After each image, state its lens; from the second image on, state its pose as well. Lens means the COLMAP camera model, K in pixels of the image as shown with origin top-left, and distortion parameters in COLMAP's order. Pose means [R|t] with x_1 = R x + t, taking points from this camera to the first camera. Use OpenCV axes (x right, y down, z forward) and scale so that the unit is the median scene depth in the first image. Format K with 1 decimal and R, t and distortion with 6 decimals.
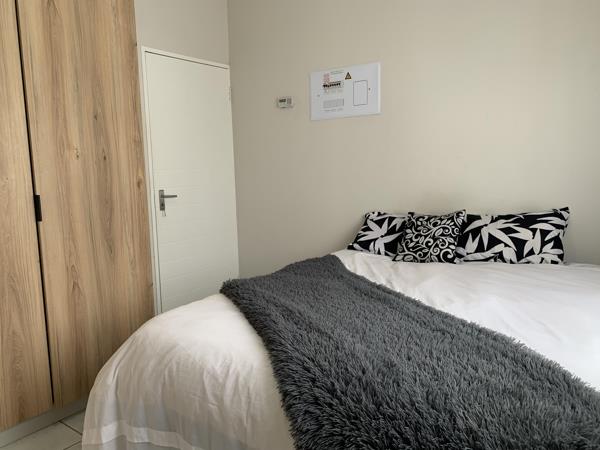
lens RADIAL K [[447.1, 0, 296.5], [0, 447.1, 216.5], [0, 0, 1]] dist [0.034389, -0.042062]
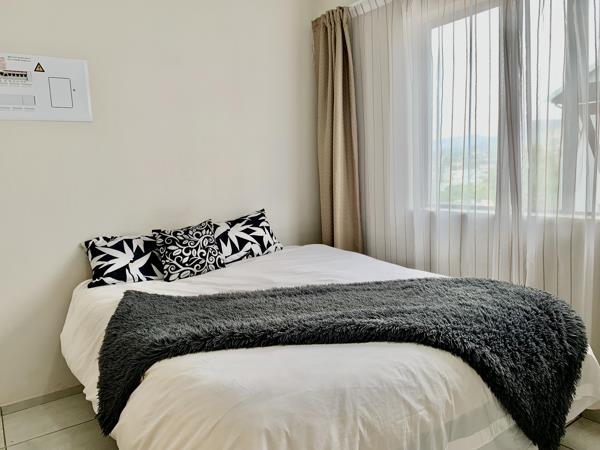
lens RADIAL K [[447.1, 0, 296.5], [0, 447.1, 216.5], [0, 0, 1]] dist [0.034389, -0.042062]
pose [[0.354432, -0.091934, 0.930552, -0.574746], [0.146837, 0.988281, 0.041709, -0.036631], [-0.923481, 0.121857, 0.363777, 0.426301]]
